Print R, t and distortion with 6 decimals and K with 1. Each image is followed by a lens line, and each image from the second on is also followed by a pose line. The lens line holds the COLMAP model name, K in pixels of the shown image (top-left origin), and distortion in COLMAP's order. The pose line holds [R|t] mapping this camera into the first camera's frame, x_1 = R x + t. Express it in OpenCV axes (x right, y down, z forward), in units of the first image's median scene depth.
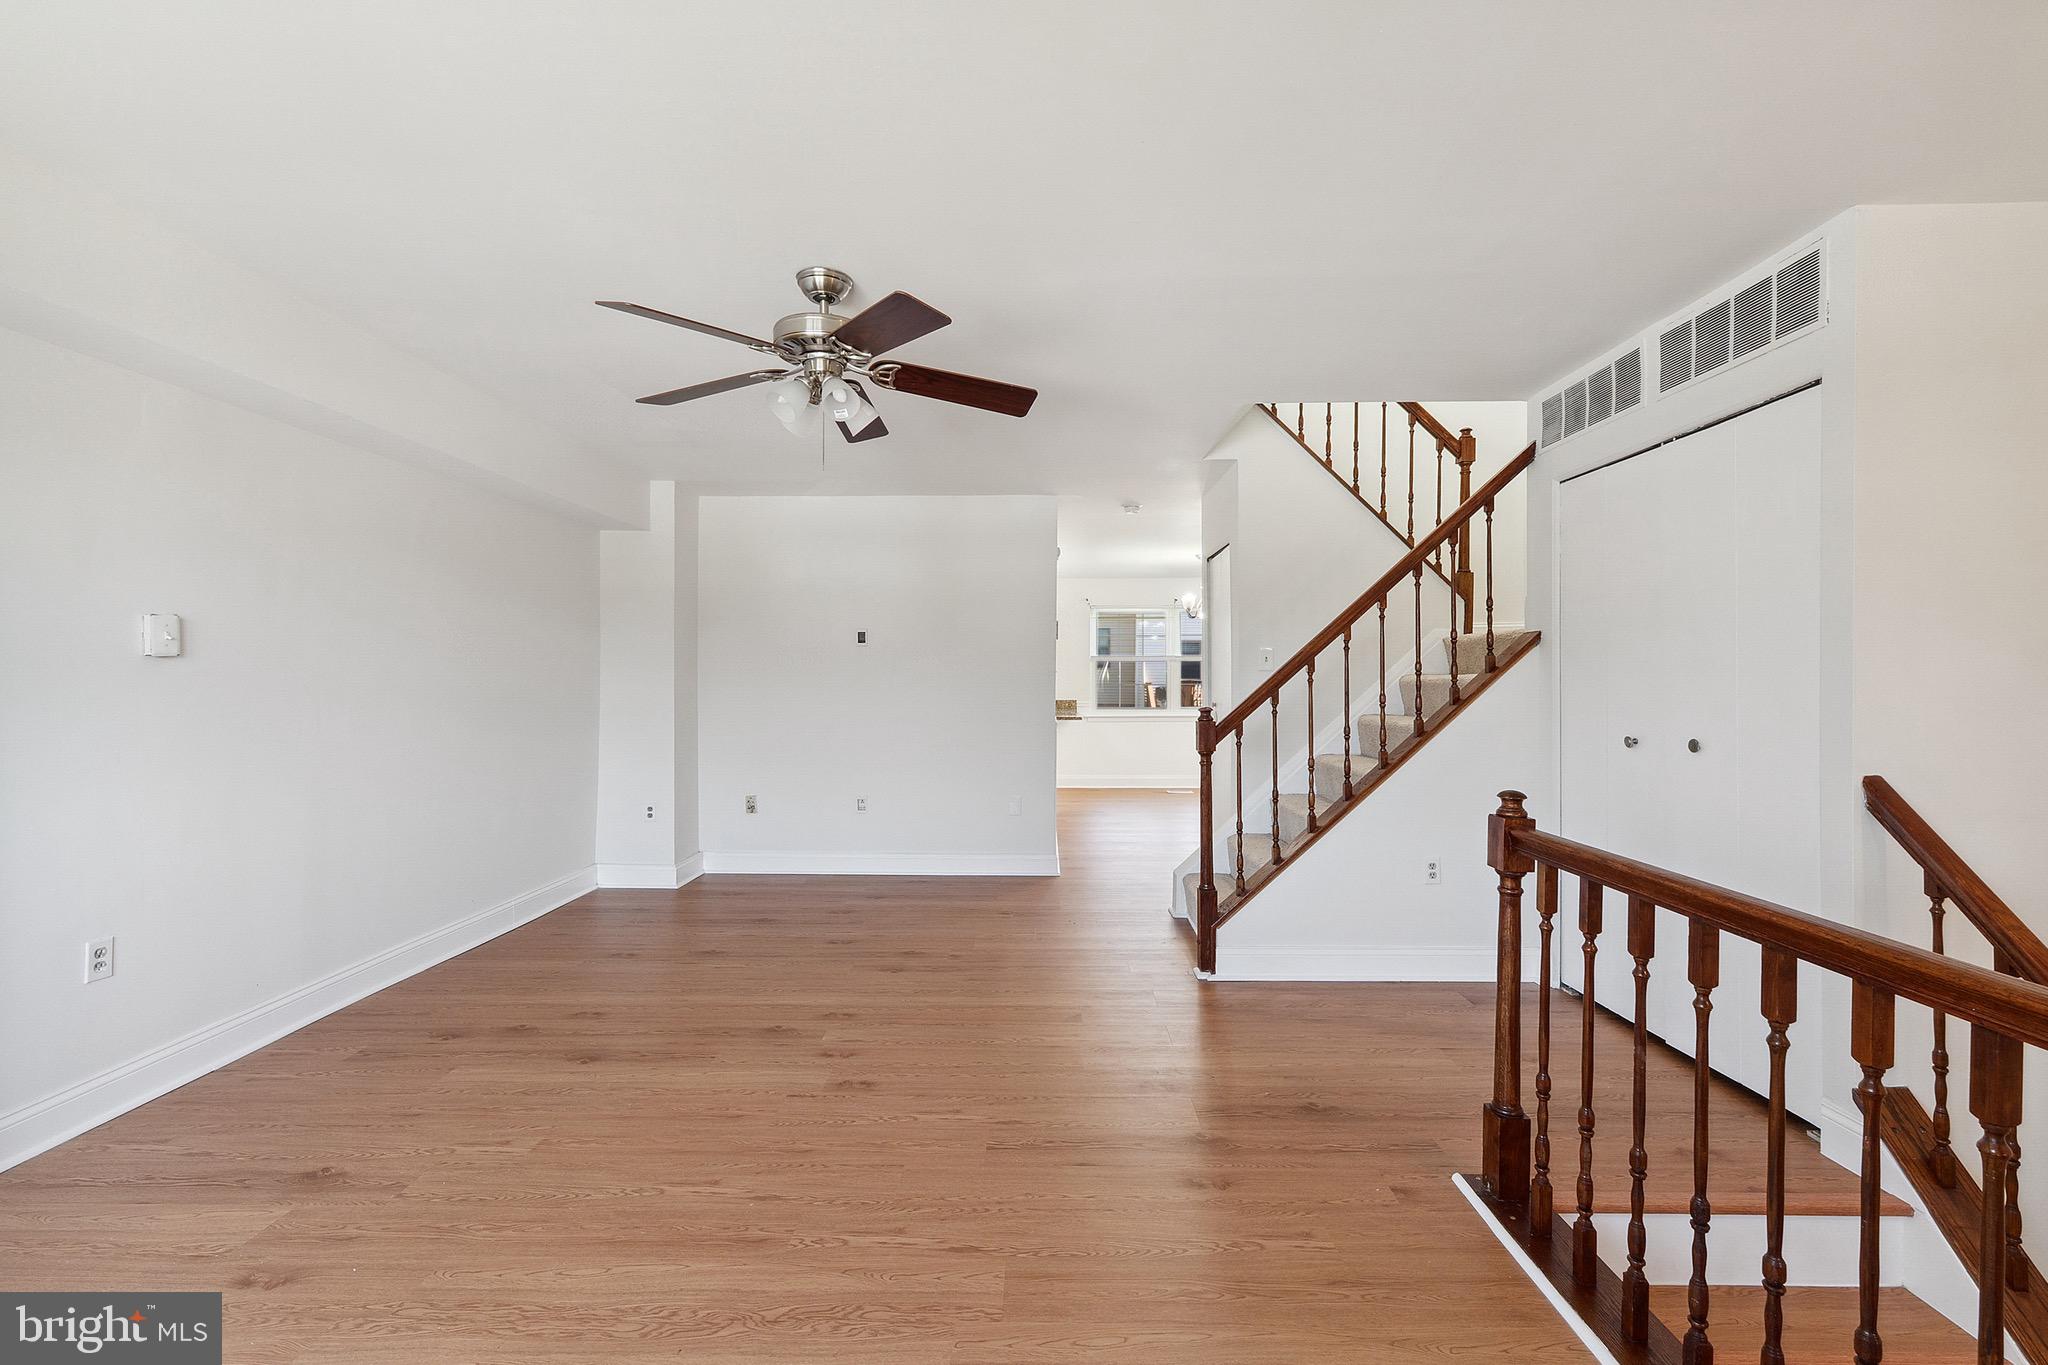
lens RADIAL K [[875.7, 0, 1034.6], [0, 875.7, 683.4], [0, 0, 1]] dist [0.003133, 0.000739]
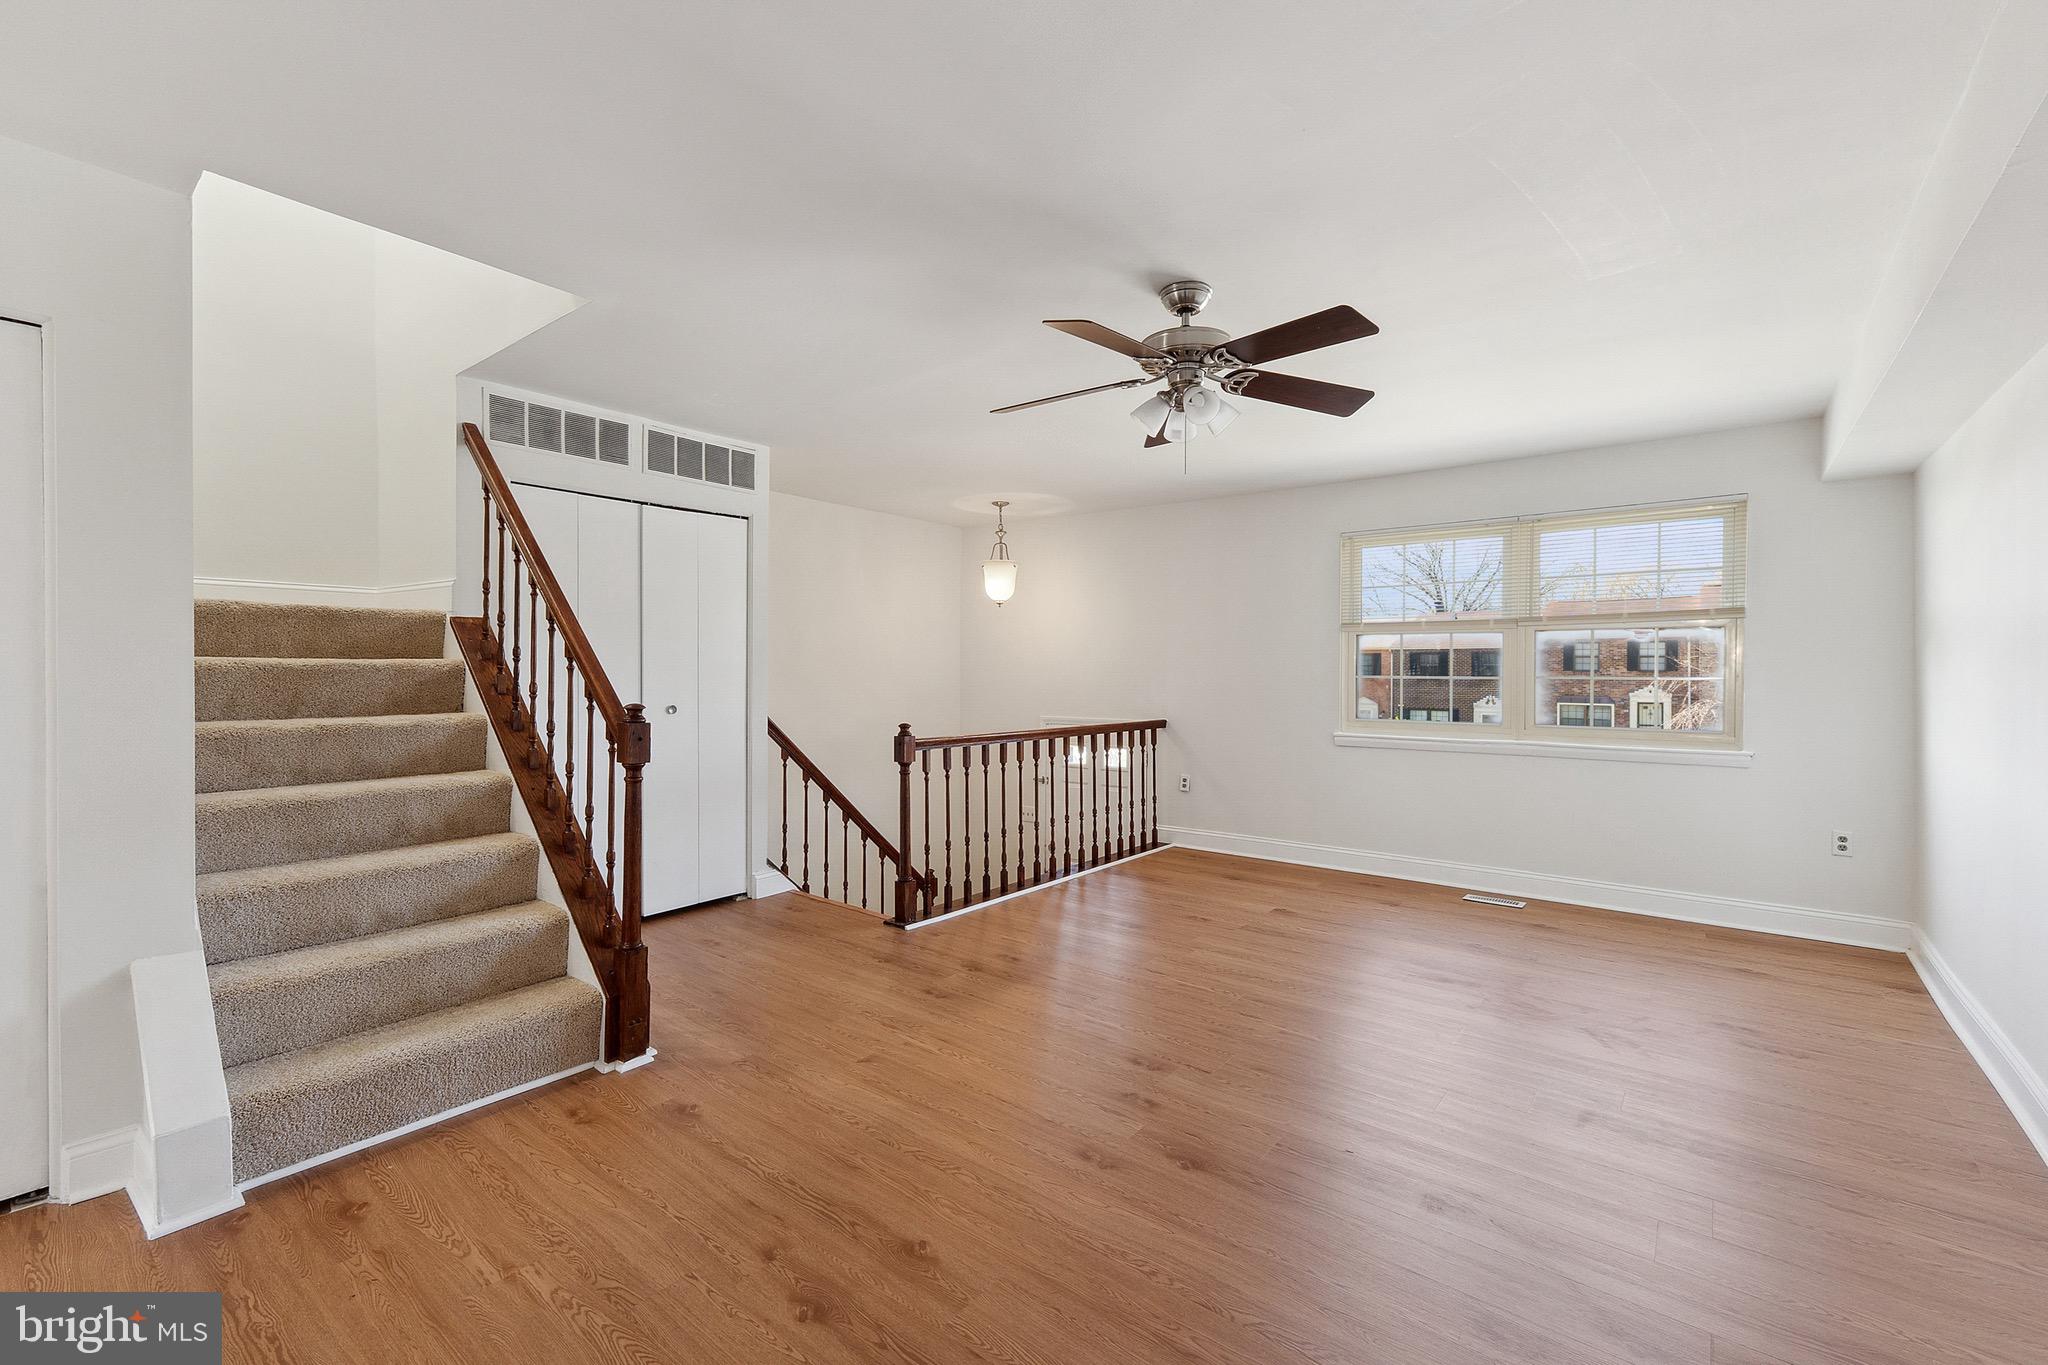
lens RADIAL K [[875.7, 0, 1034.6], [0, 875.7, 683.4], [0, 0, 1]] dist [0.003133, 0.000739]
pose [[-0.799024, -0.011016, 0.601199, -0.624746], [-0.001302, 0.999862, 0.016590, -0.002656], [-0.601298, 0.012473, -0.798927, 1.661524]]
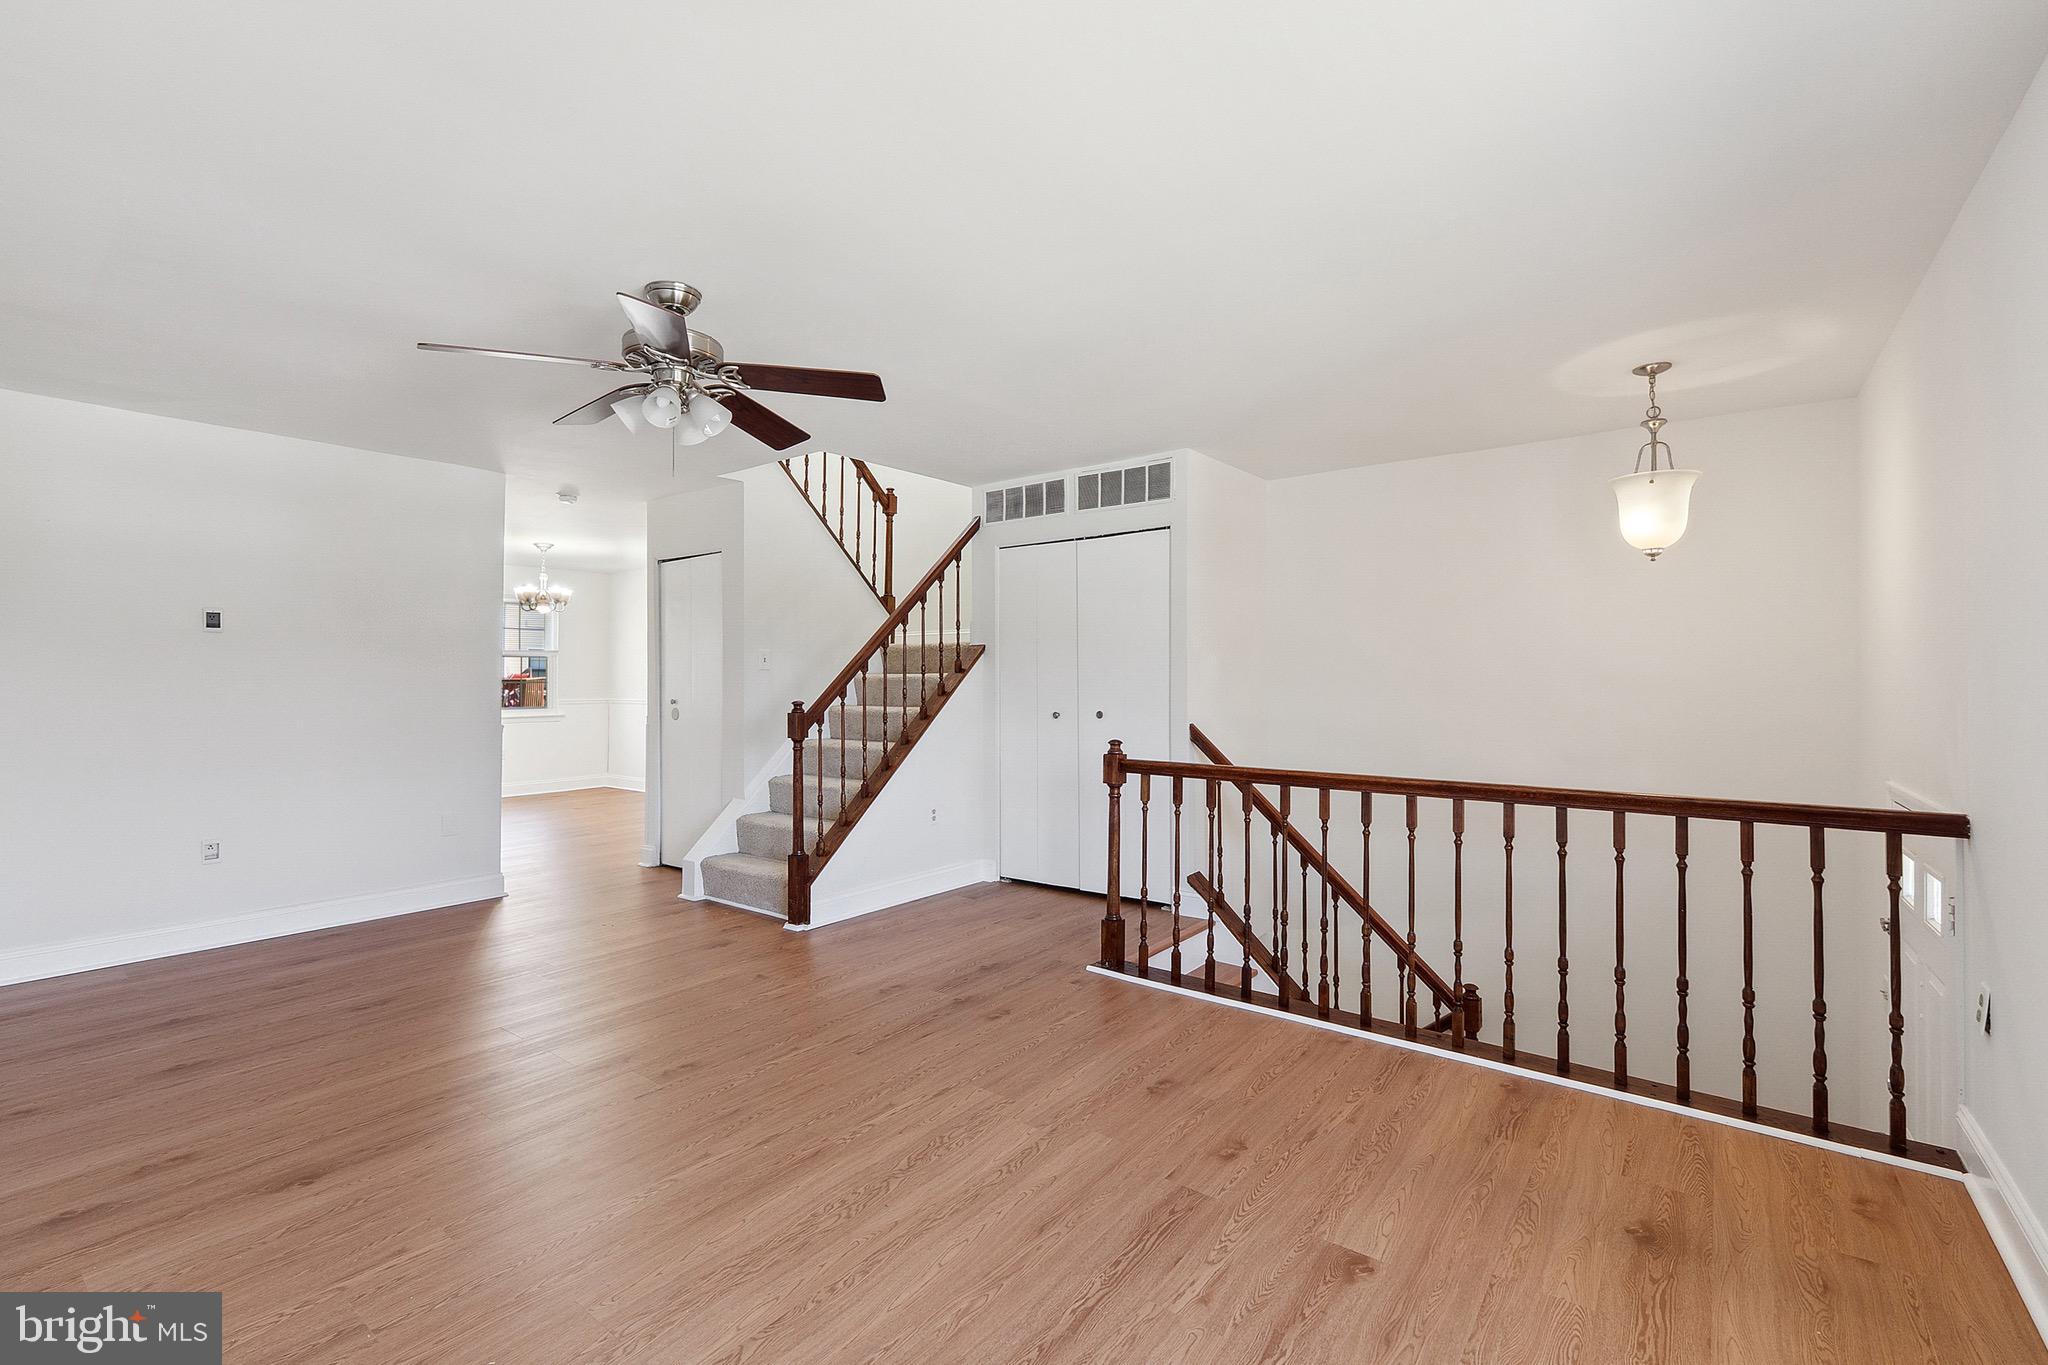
lens RADIAL K [[902.3, 0, 1031.8], [0, 902.3, 674.6], [0, 0, 1]] dist [0.001097, 0.000687]
pose [[0.595302, 0.000931, 0.803502, -0.708493], [0.004790, 0.999977, -0.004708, -0.001362], [-0.803488, 0.006651, 0.595284, 0.024951]]
